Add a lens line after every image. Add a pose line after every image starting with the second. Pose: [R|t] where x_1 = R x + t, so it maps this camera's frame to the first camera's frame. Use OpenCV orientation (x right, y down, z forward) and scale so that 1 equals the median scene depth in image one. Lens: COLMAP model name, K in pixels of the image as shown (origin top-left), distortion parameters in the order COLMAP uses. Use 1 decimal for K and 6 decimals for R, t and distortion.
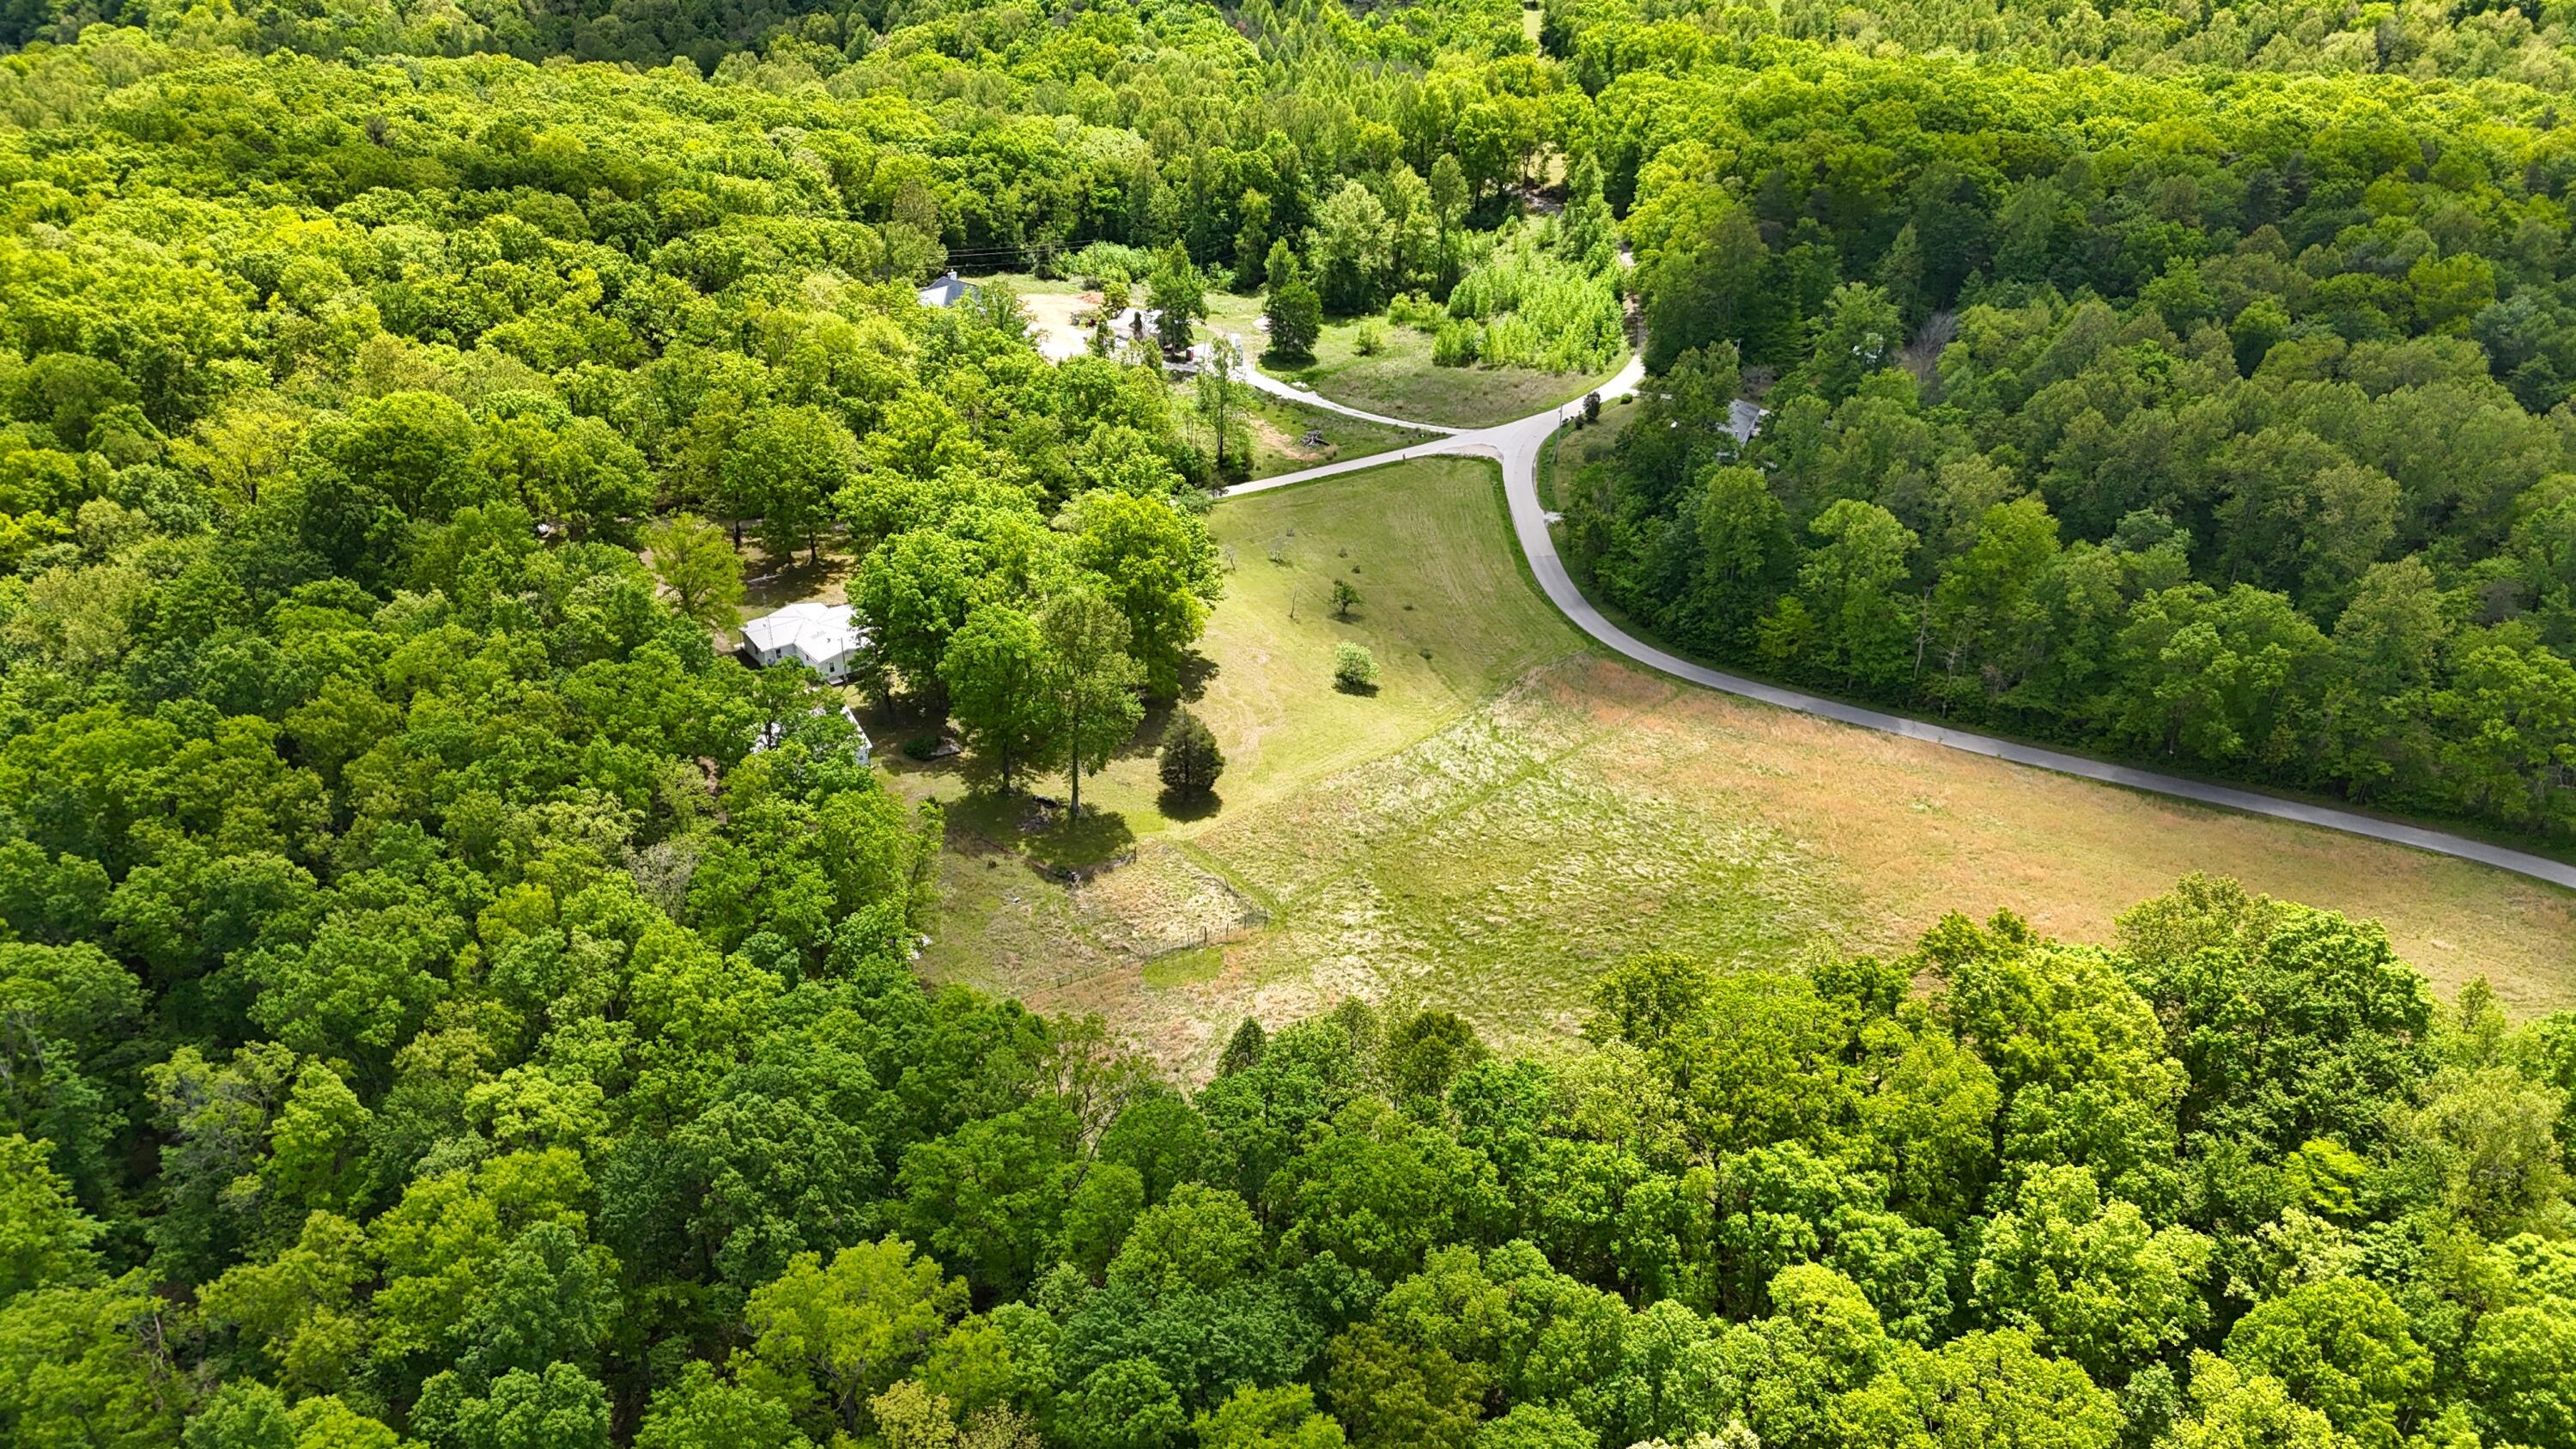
lens RADIAL K [[1910.7, 0, 1281.0], [0, 1910.7, 724.5], [0, 0, 1]] dist [0.052768, -0.027459]
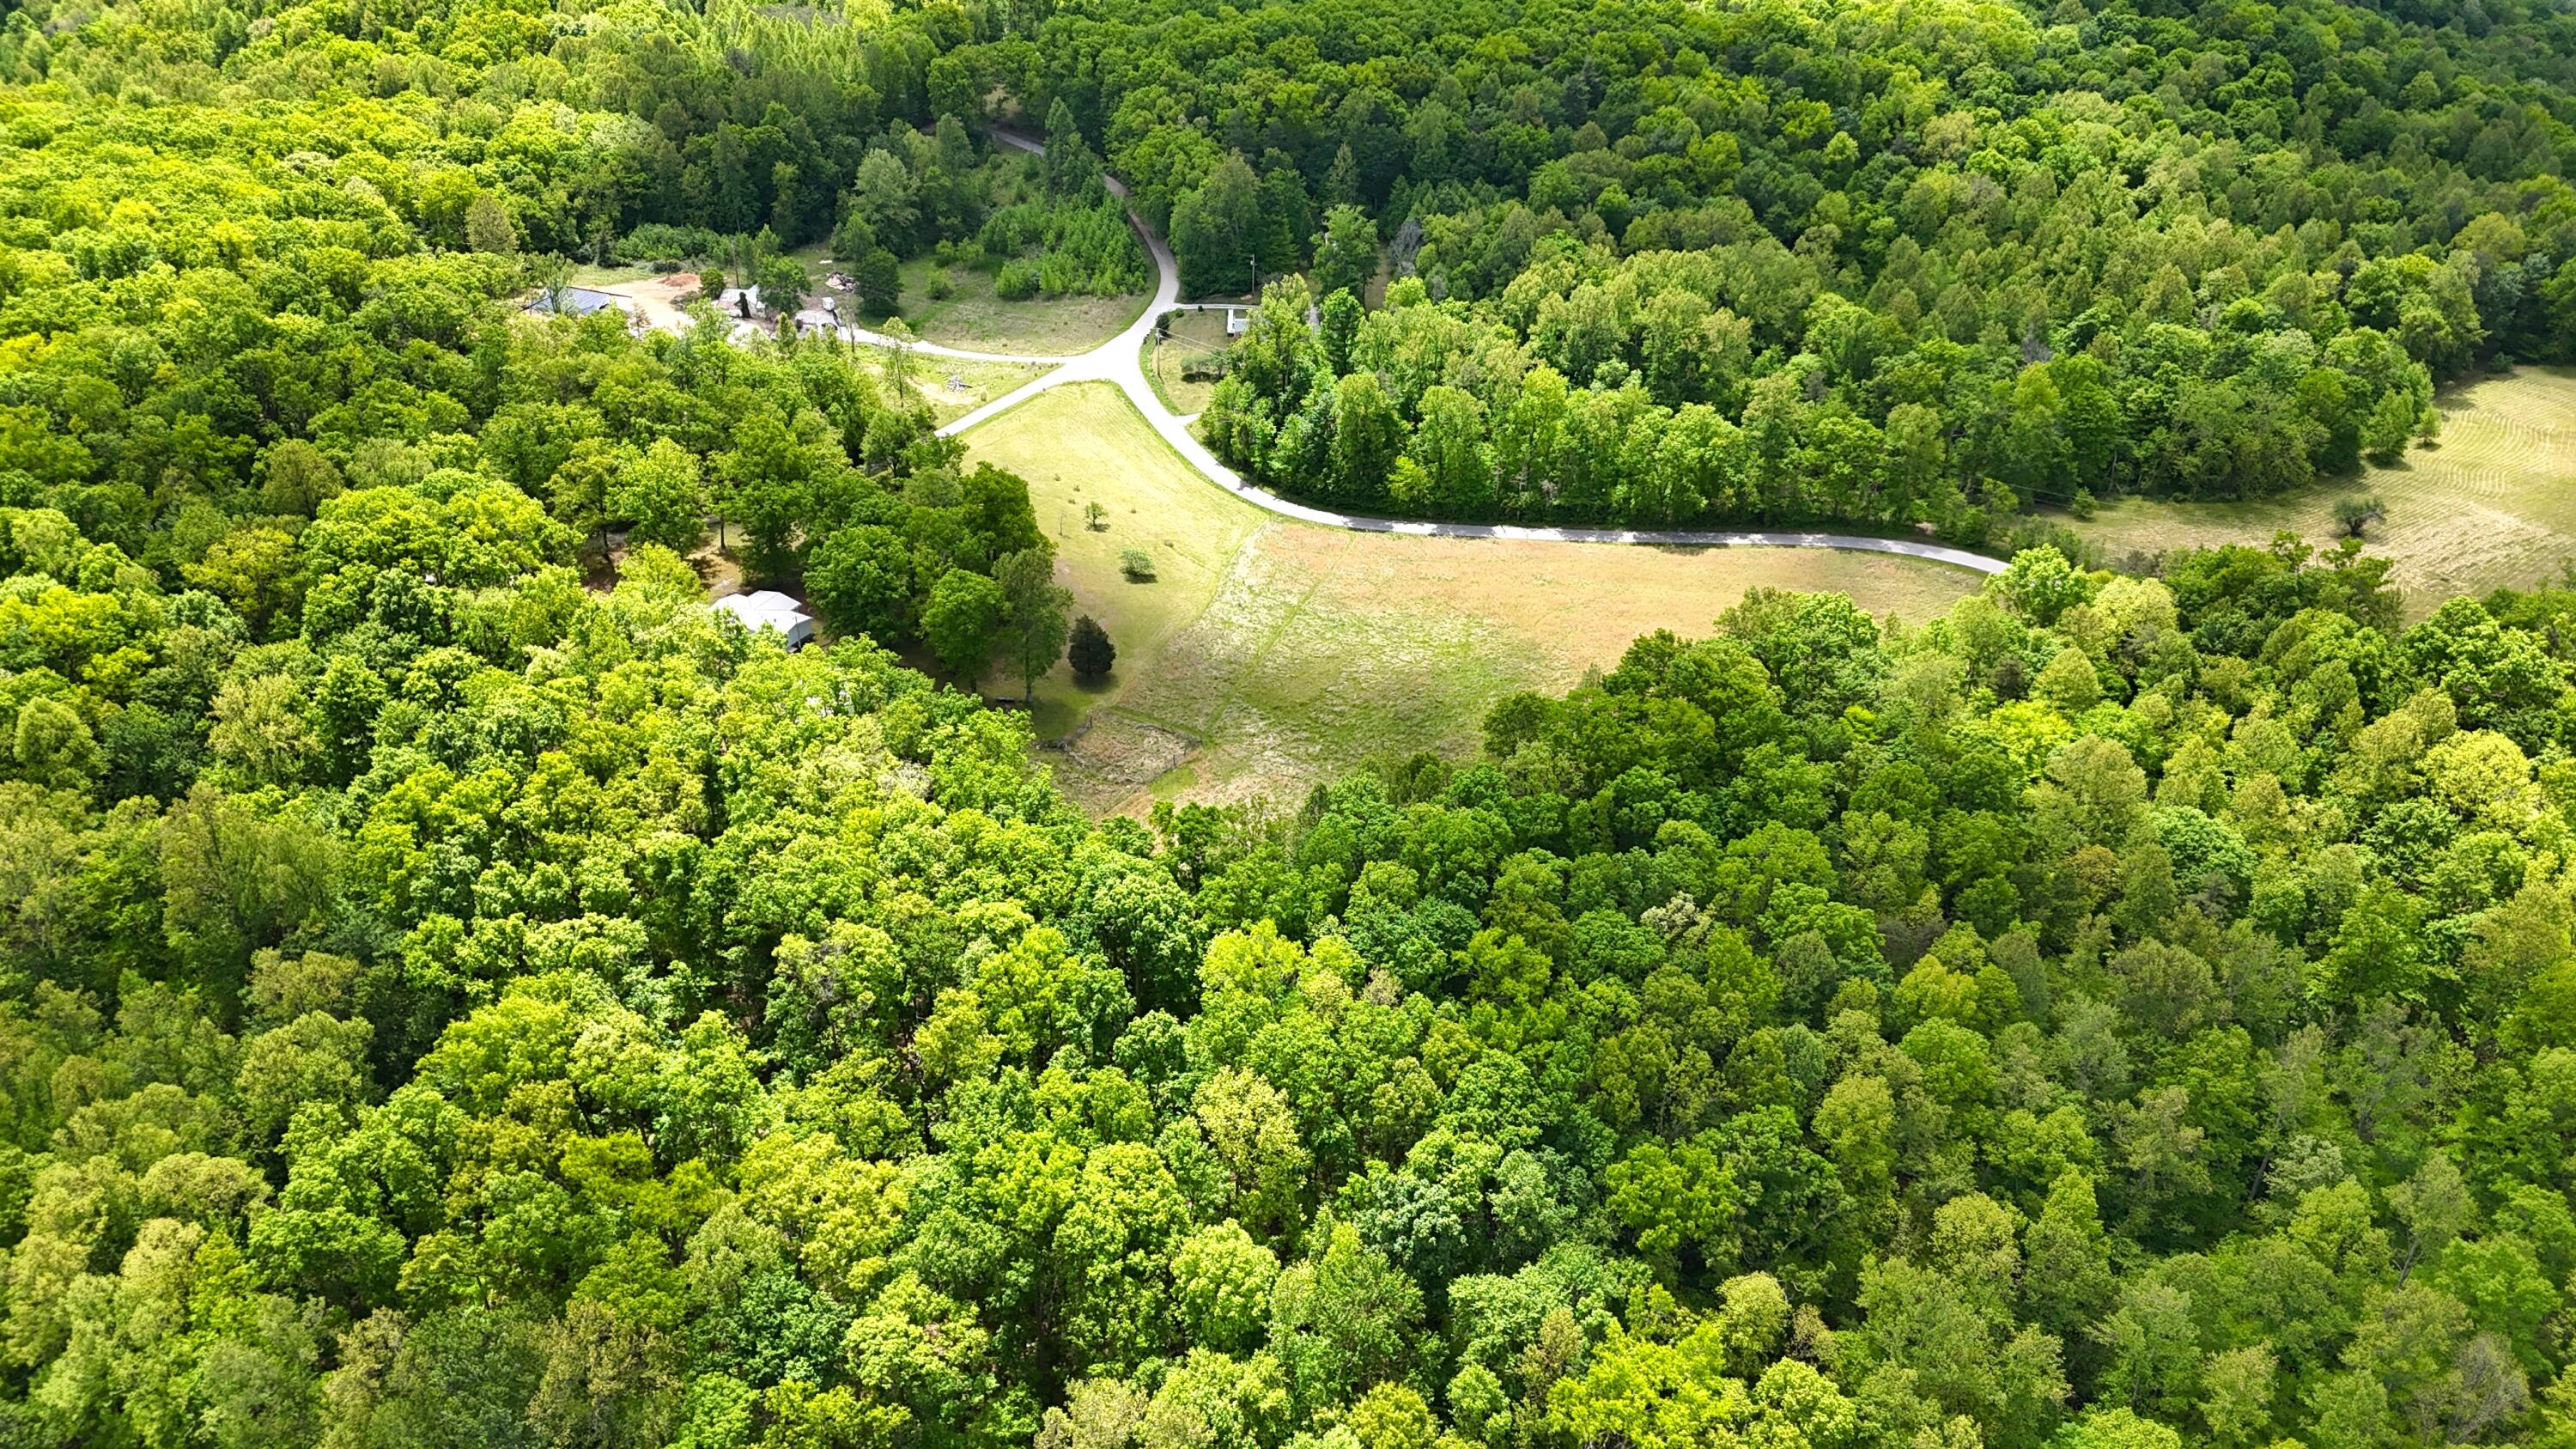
lens RADIAL K [[1910.7, 0, 1295.5], [0, 1910.7, 723.6], [0, 0, 1]] dist [0.052768, -0.027459]
pose [[0.916240, -0.220759, 0.334319, -0.275039], [0.192095, 0.974383, 0.116949, -0.045086], [-0.351572, -0.042933, 0.935176, -0.266140]]
